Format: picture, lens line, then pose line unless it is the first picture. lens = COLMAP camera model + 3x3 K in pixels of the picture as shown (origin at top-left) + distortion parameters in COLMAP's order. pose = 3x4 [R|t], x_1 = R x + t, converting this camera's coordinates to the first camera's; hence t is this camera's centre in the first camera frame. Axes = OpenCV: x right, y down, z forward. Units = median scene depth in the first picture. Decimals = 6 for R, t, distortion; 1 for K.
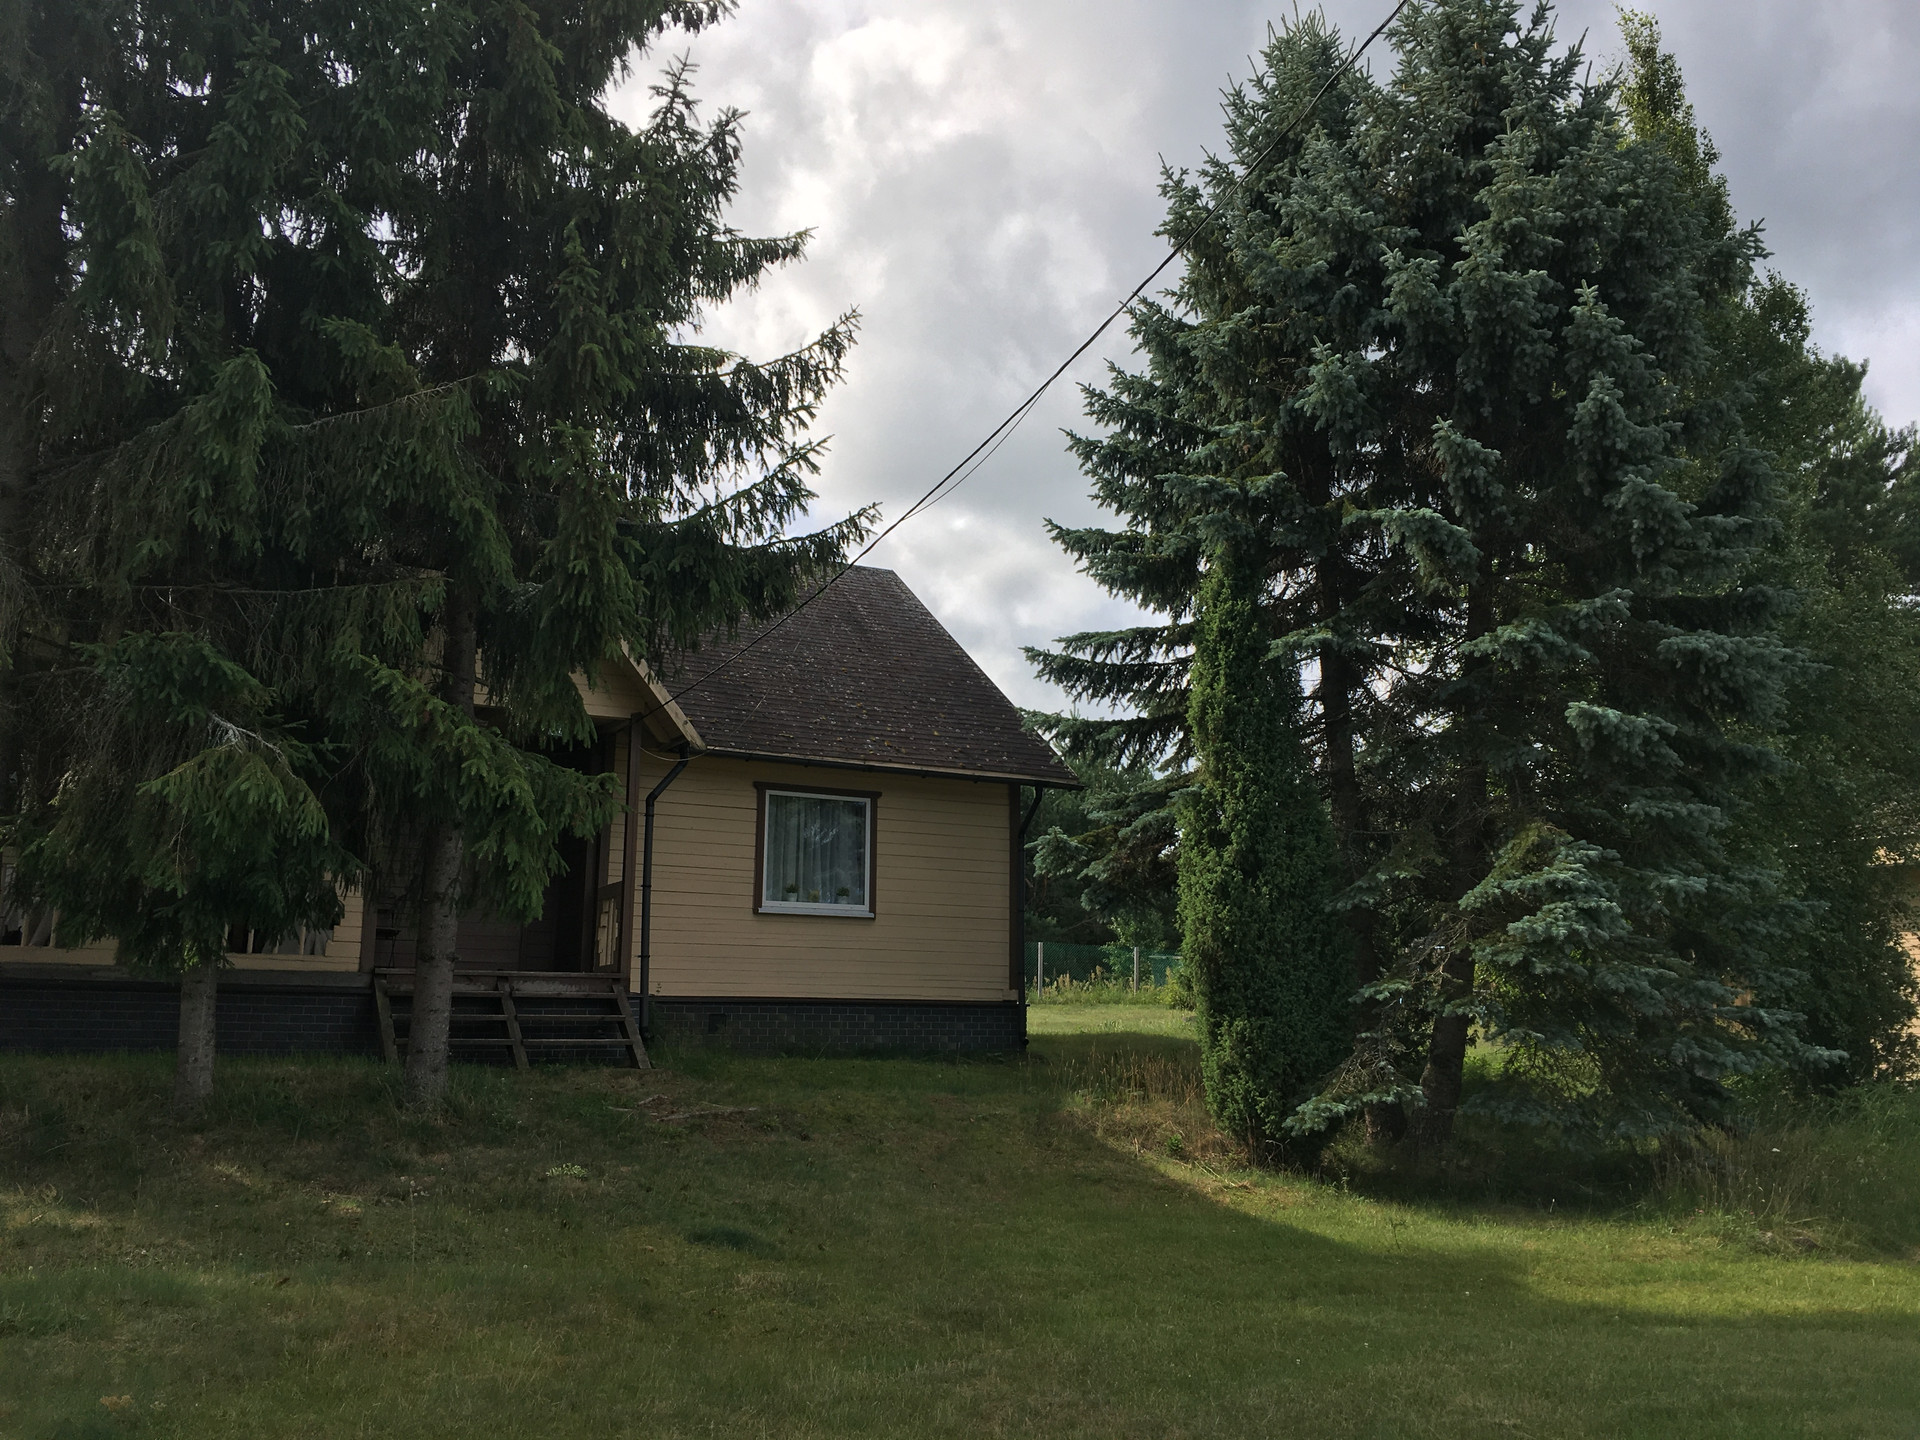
lens RADIAL K [[1610.9, 0, 960.0], [0, 1610.9, 720.0], [0, 0, 1]] dist [0.034752, -0.001279]
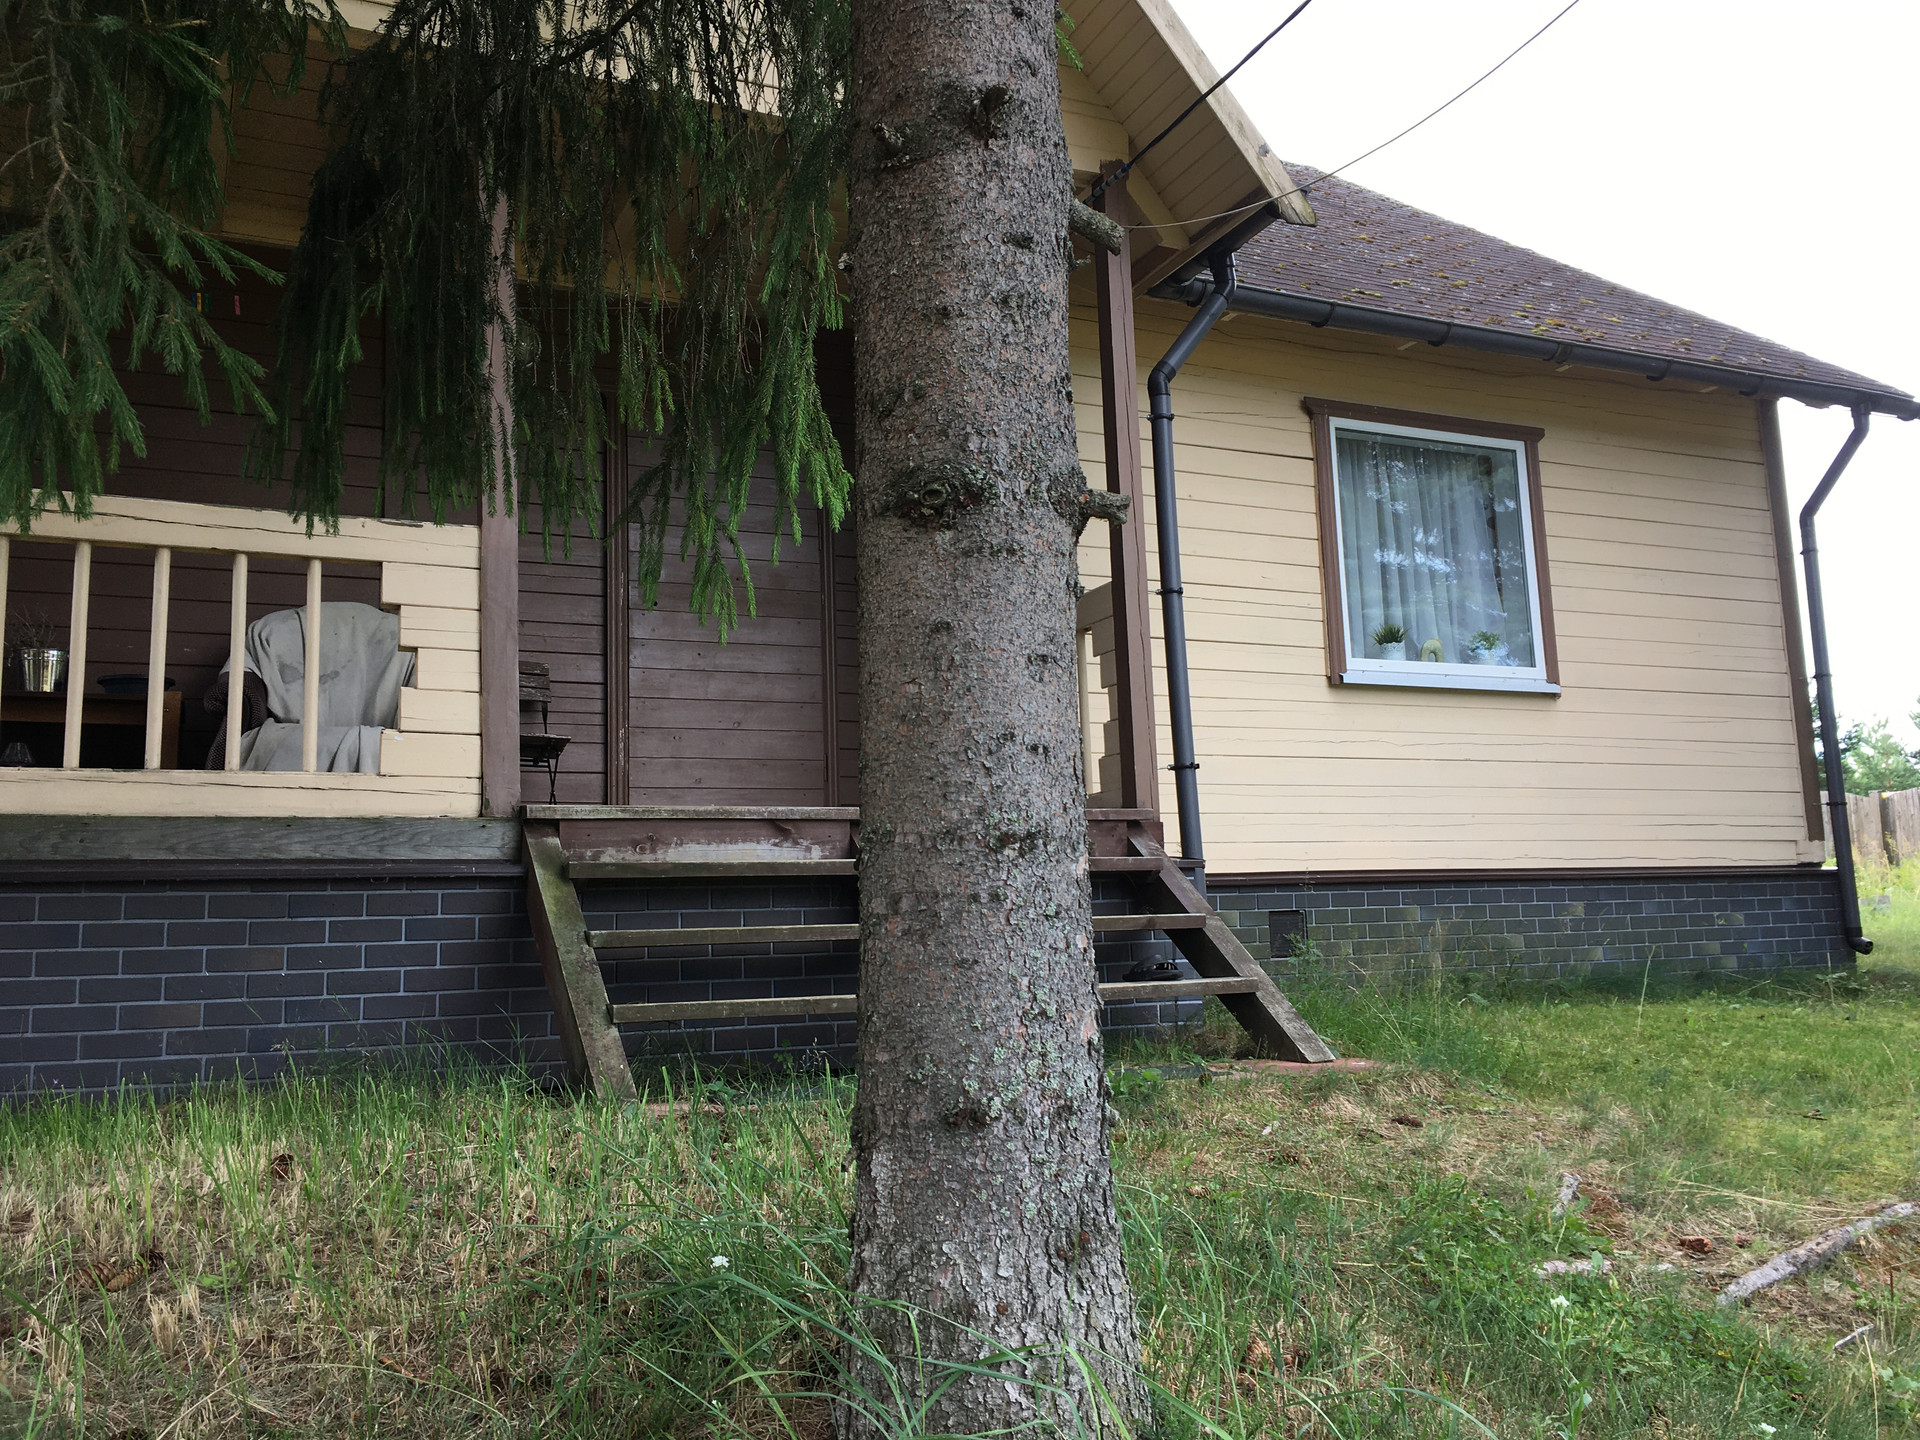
lens RADIAL K [[1610.9, 0, 960.0], [0, 1610.9, 720.0], [0, 0, 1]] dist [0.034752, -0.001279]
pose [[0.997044, -0.055319, -0.053320, -0.227561], [0.057639, 0.997411, 0.042996, 0.114738], [0.050803, -0.045942, 0.997651, 0.603822]]
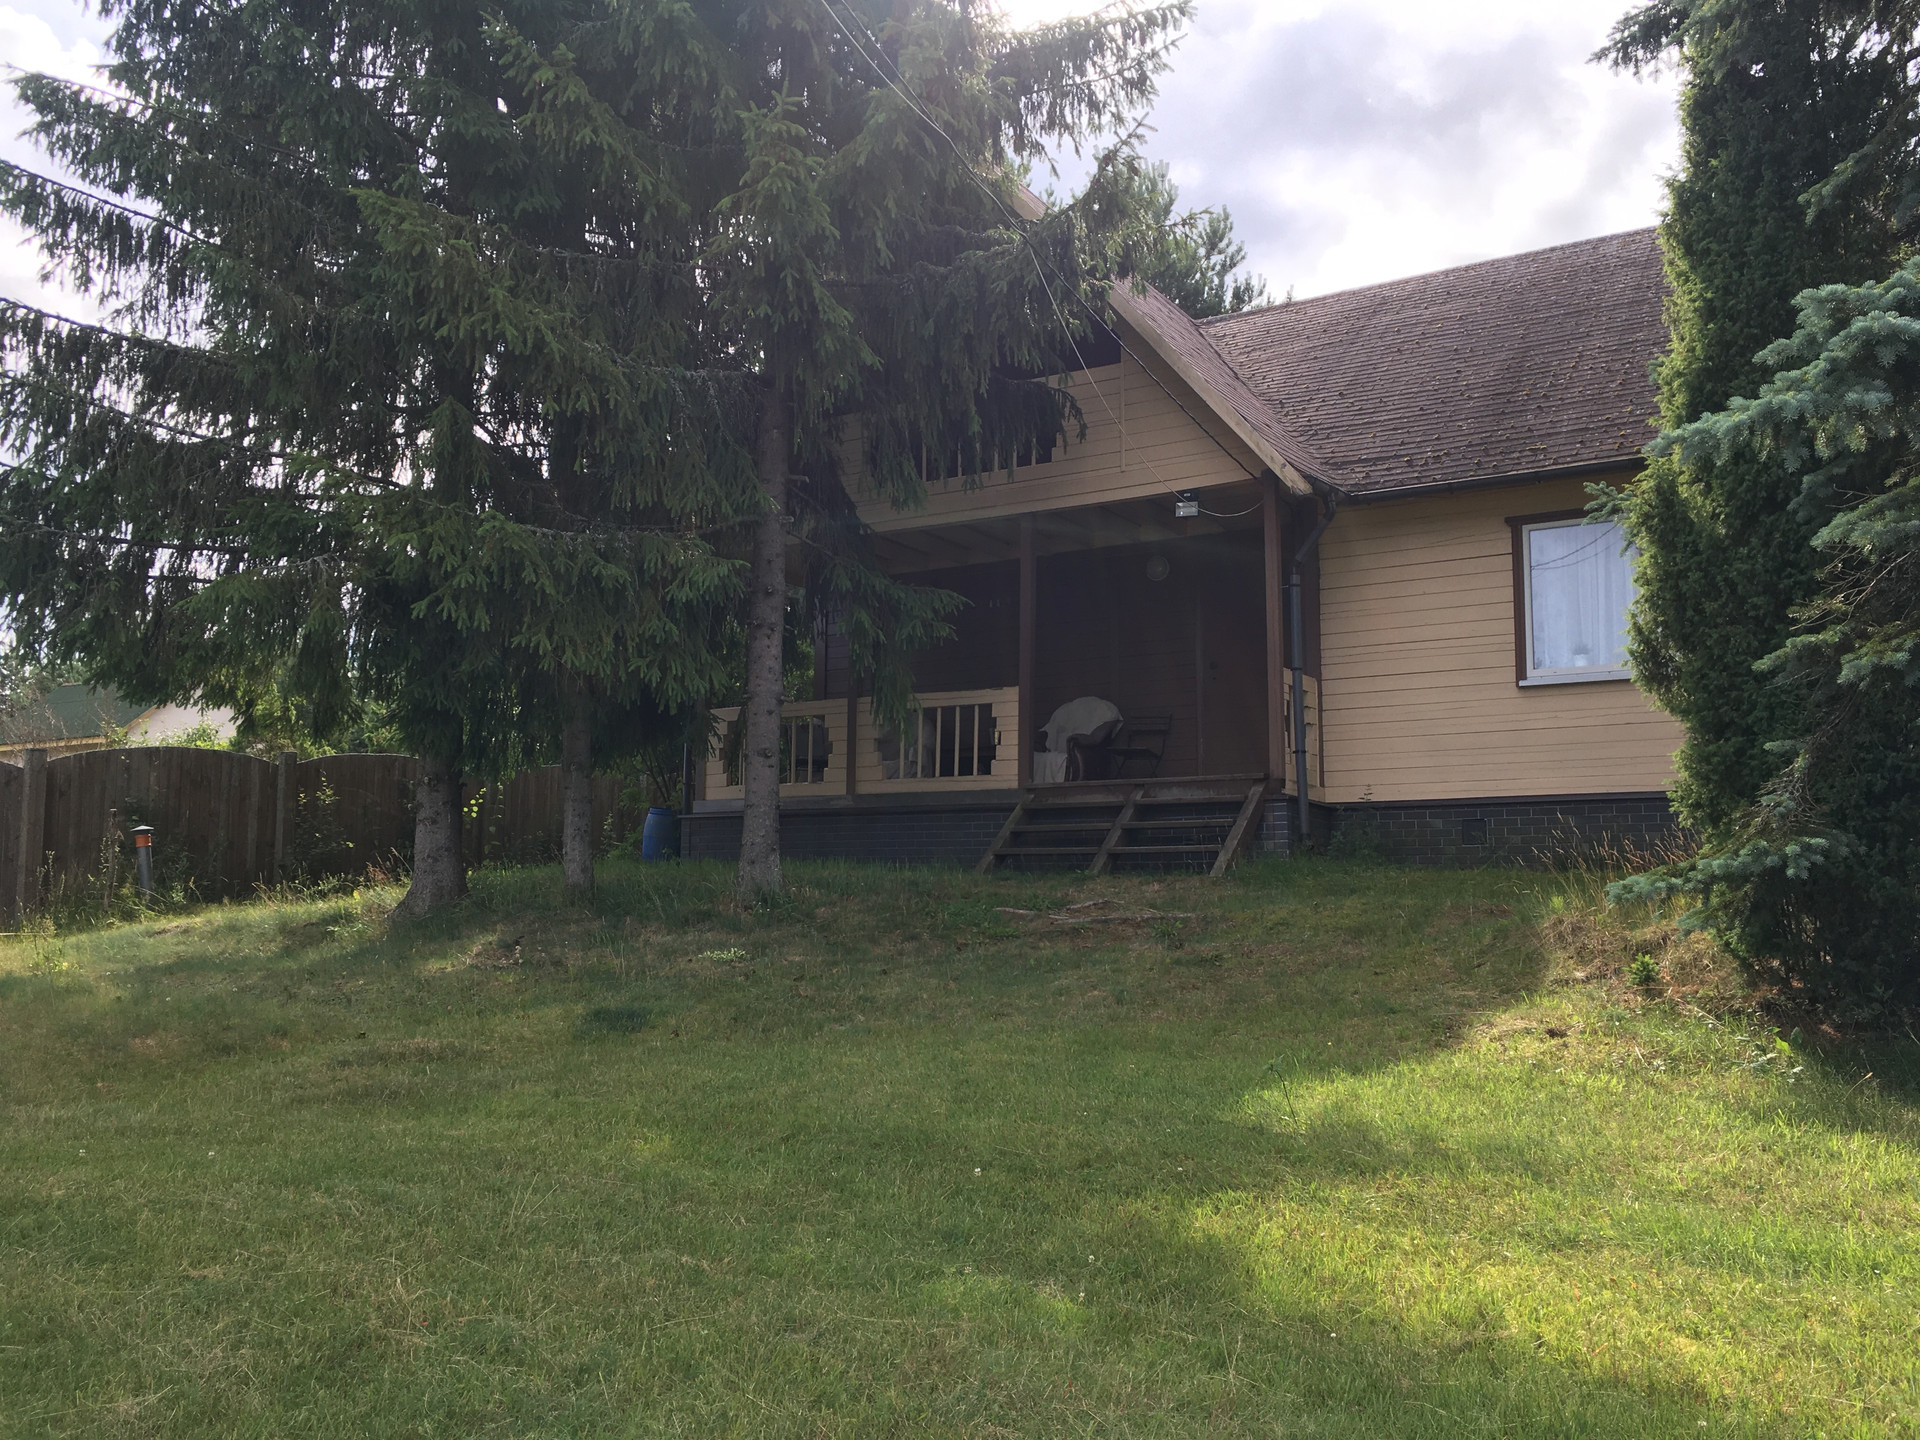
lens RADIAL K [[1610.9, 0, 960.0], [0, 1610.9, 720.0], [0, 0, 1]] dist [0.034752, -0.001279]
pose [[0.497629, -0.105678, -0.860928, 0.436245], [0.168600, 0.985404, -0.023504, 0.119308], [0.850846, -0.133456, 0.508183, 0.424560]]
